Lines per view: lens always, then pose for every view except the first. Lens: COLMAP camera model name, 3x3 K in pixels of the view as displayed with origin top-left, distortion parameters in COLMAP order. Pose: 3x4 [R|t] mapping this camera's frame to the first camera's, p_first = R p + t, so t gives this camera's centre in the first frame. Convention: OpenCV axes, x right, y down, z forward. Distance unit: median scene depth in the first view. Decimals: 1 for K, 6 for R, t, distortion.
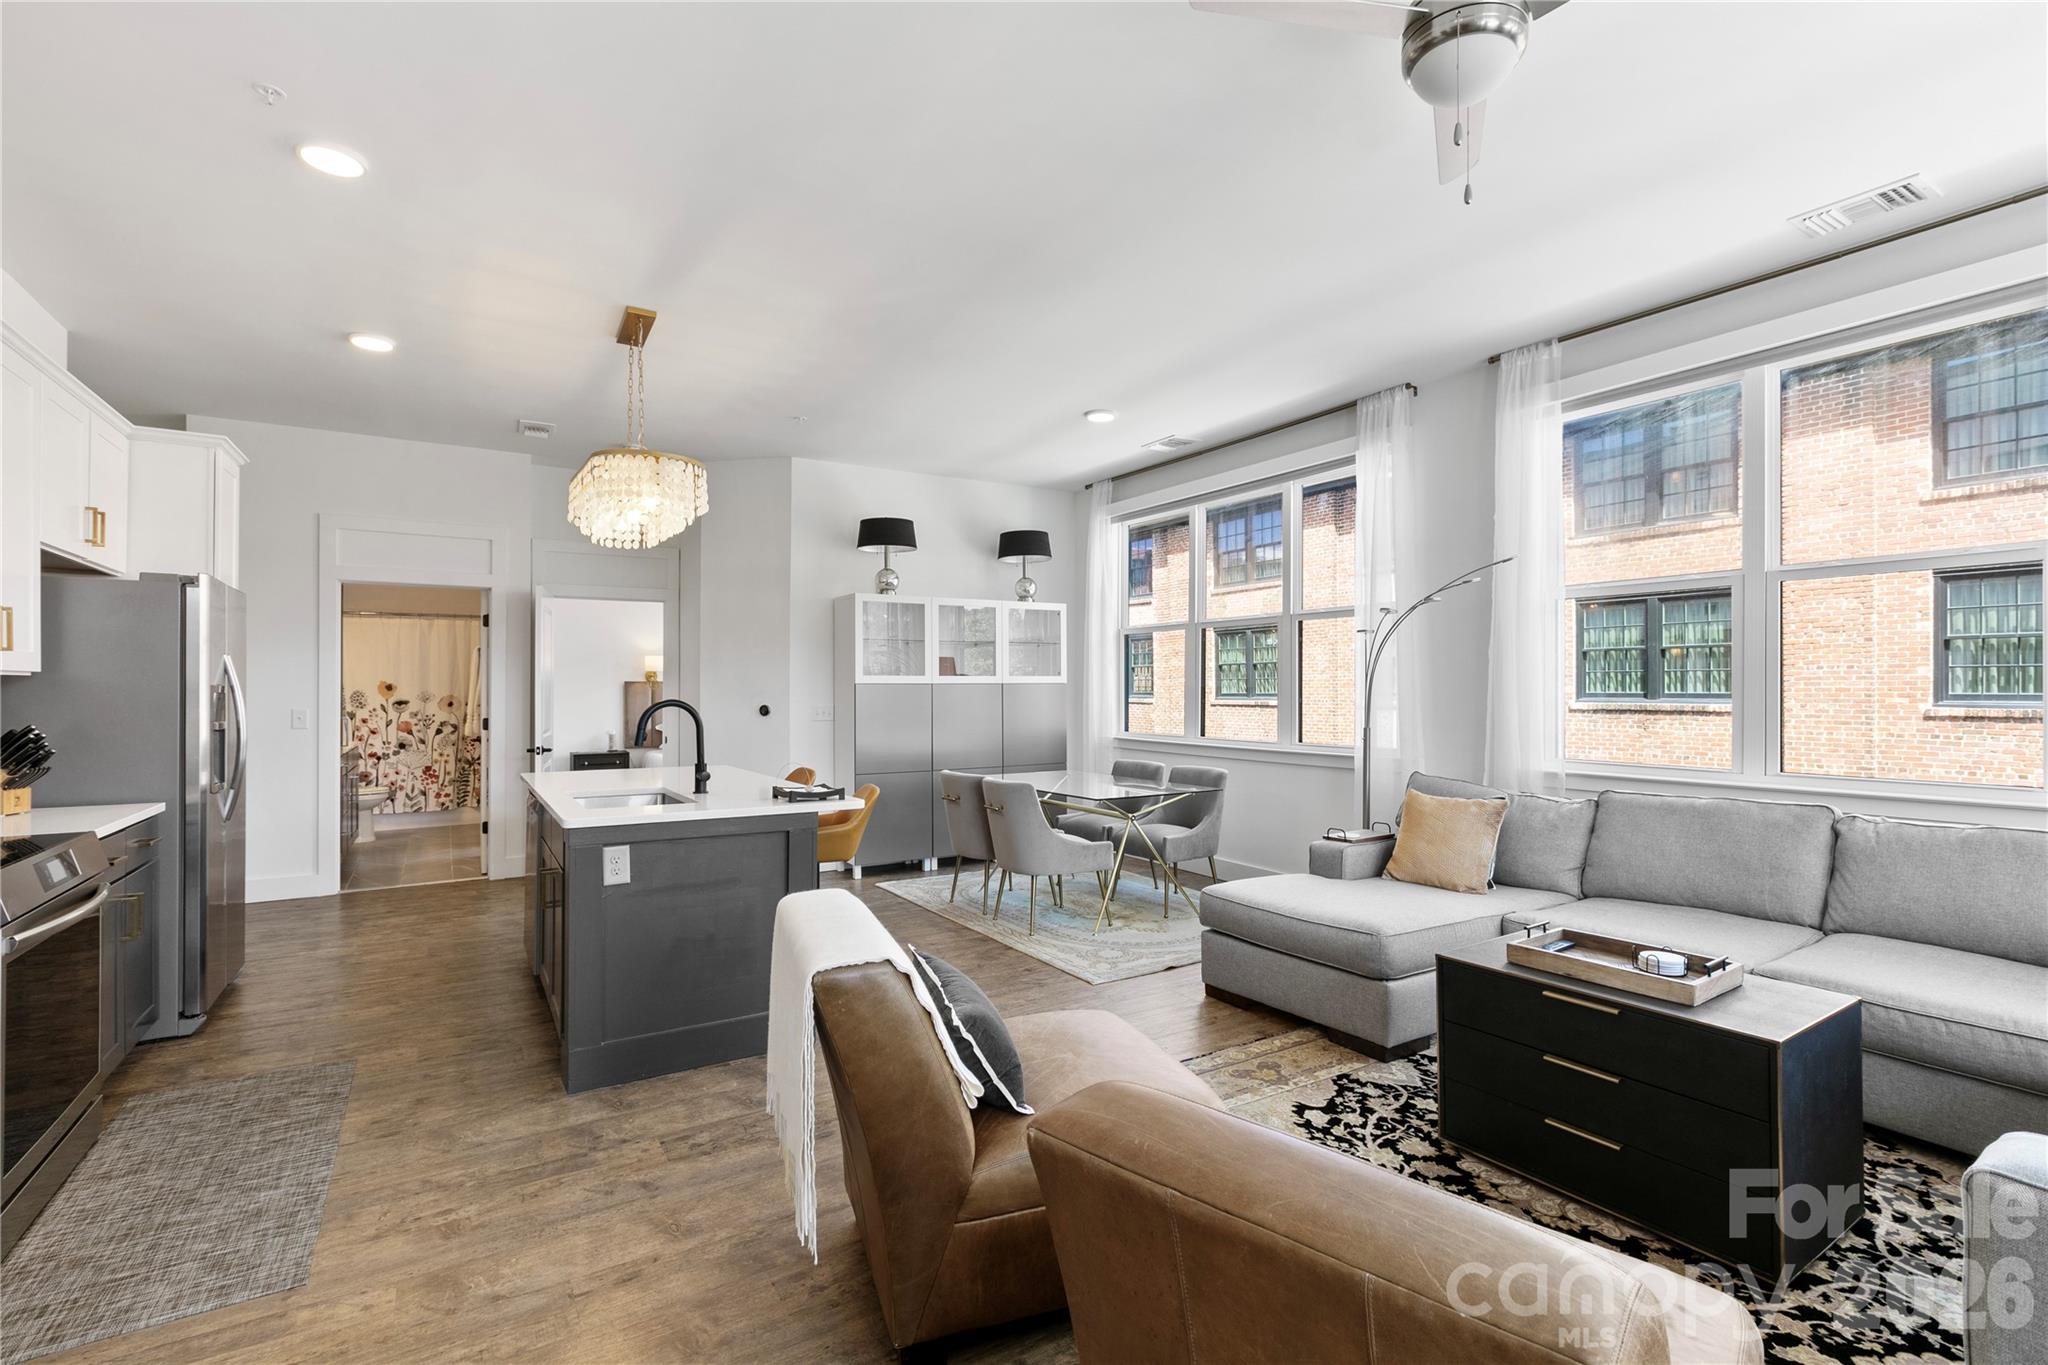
lens RADIAL K [[931.8, 0, 1022.8], [0, 931.8, 682.5], [0, 0, 1]] dist [0.007604, -0.004643]
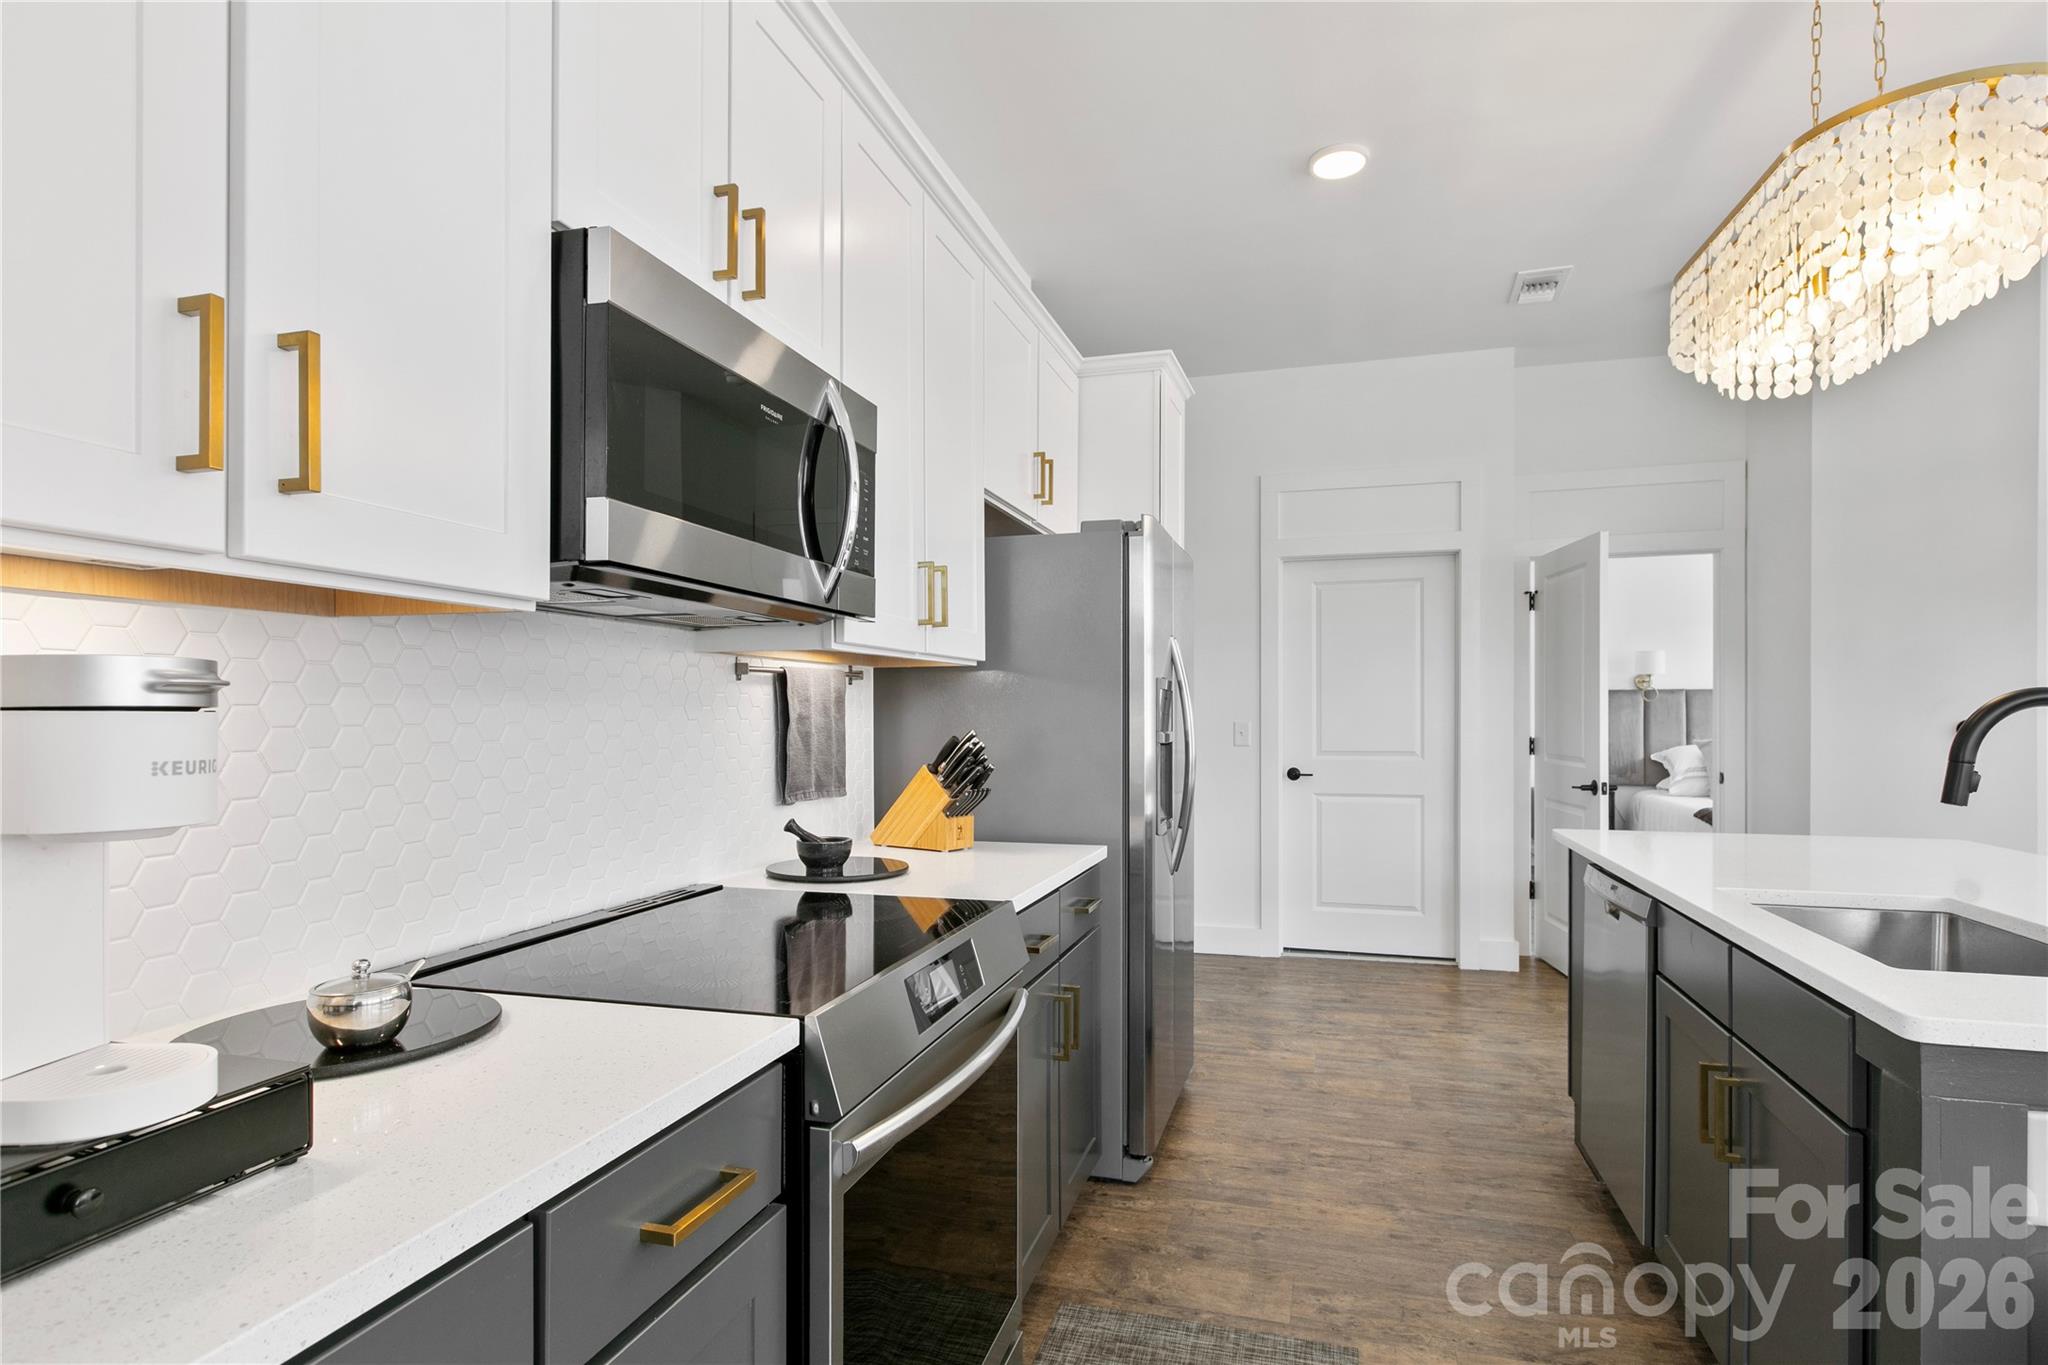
lens RADIAL K [[1053.1, 0, 1039.0], [0, 1053.1, 720.8], [0, 0, 1]] dist [-0.003670, 0.000133]
pose [[0.668759, 0.003486, -0.743471, -0.239054], [0.009426, 0.999869, 0.013167, 0.015882], [0.743420, -0.015813, 0.668638, 0.284706]]
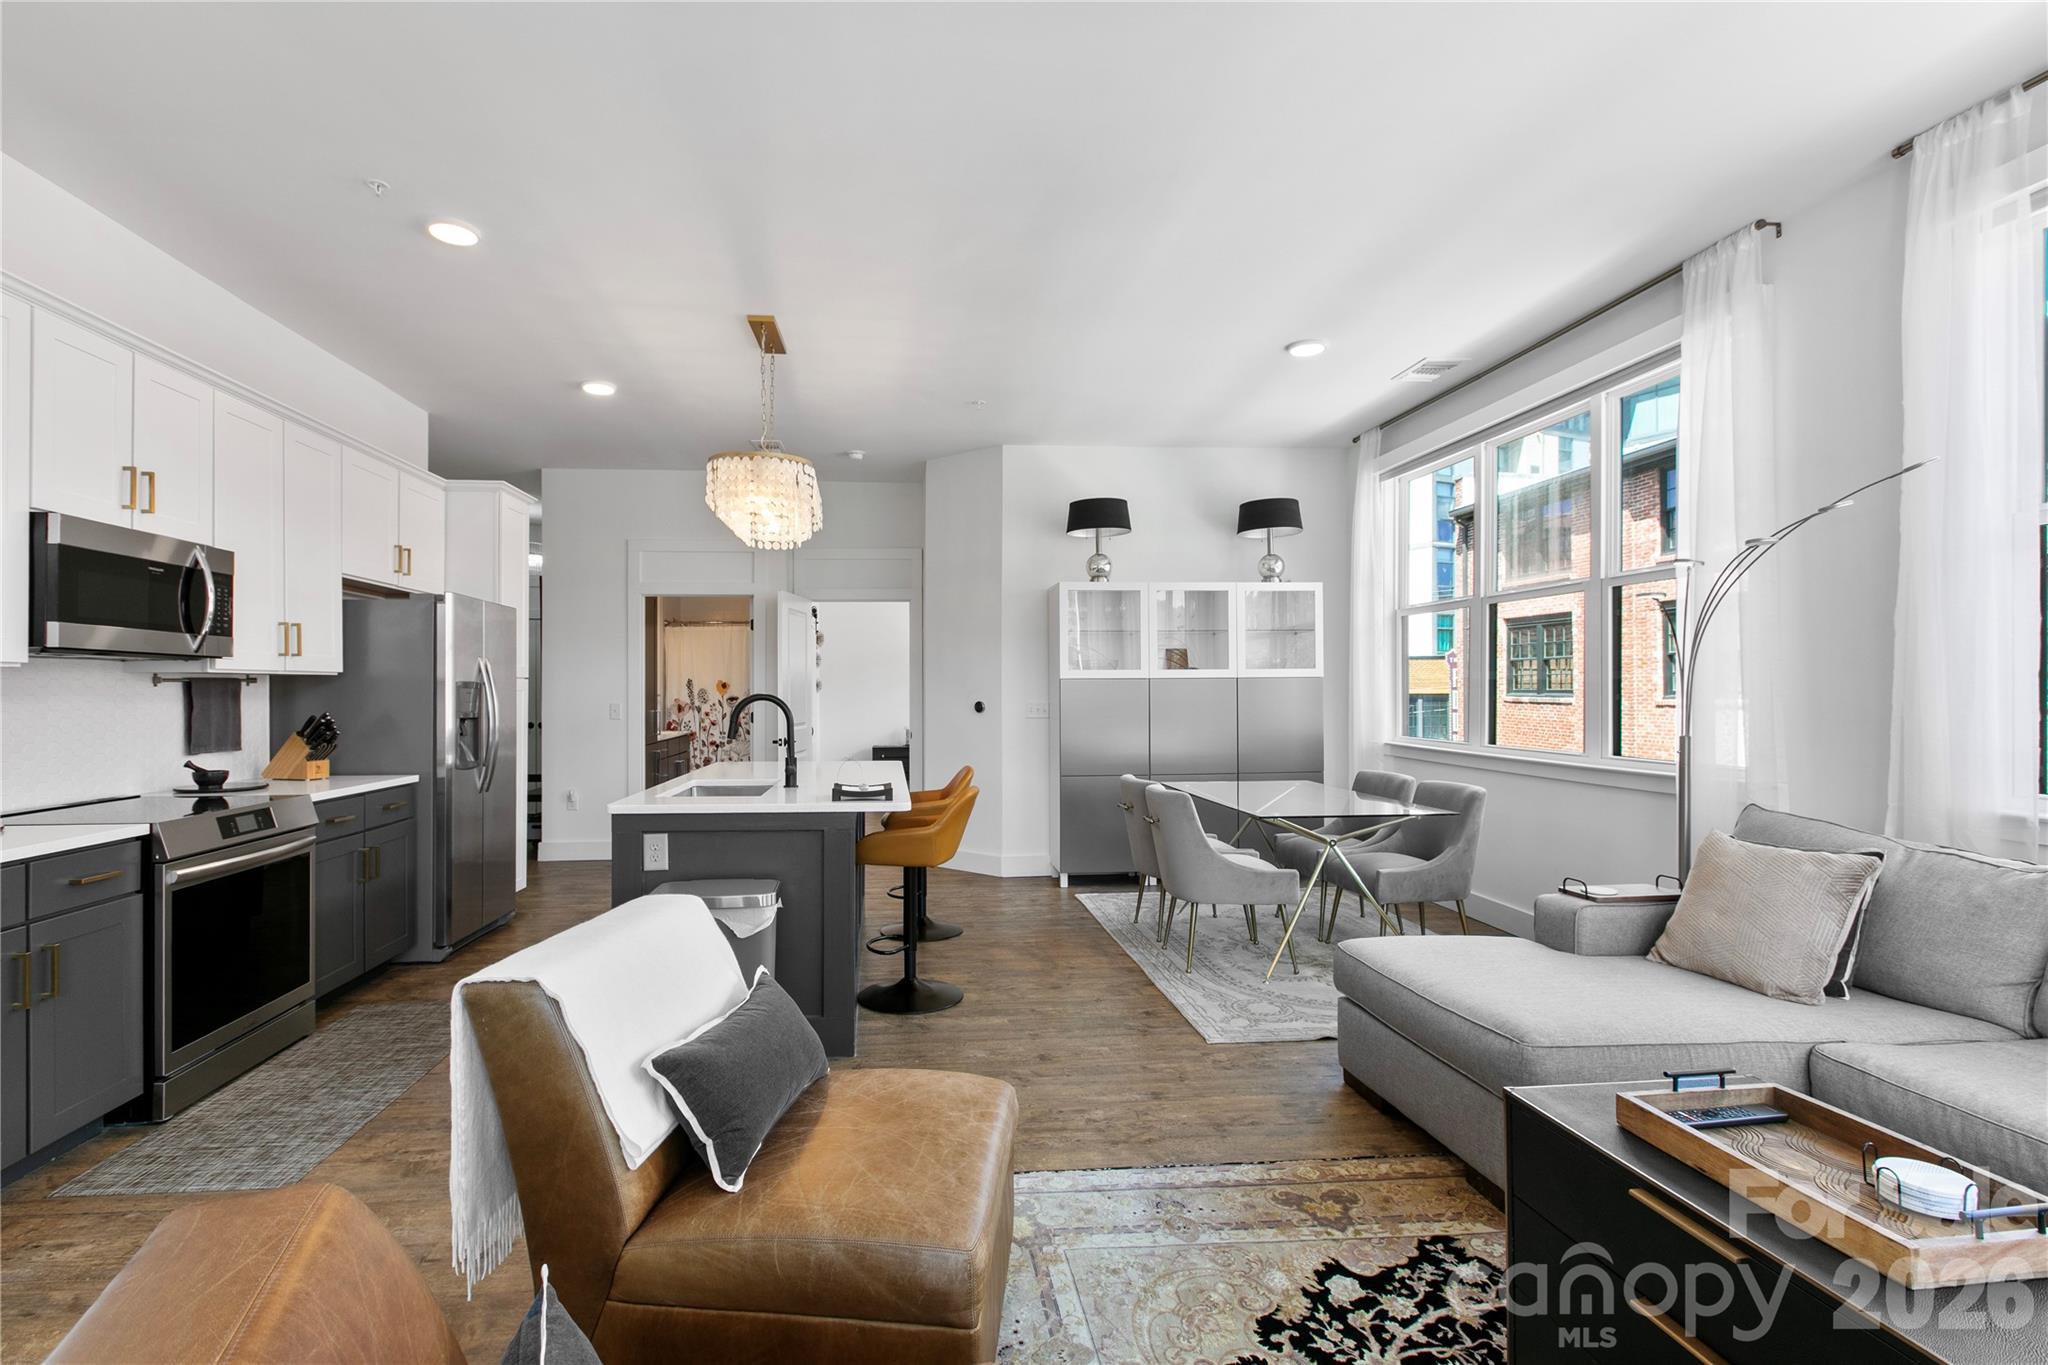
lens RADIAL K [[931.8, 0, 962.9], [0, 931.8, 693.5], [0, 0, 1]] dist [0.007604, -0.004643]
pose [[0.890215, -0.000286, -0.455540, 0.204029], [0.006158, 0.999916, 0.011405, 0.005467], [0.455499, -0.012958, 0.890142, 0.137906]]
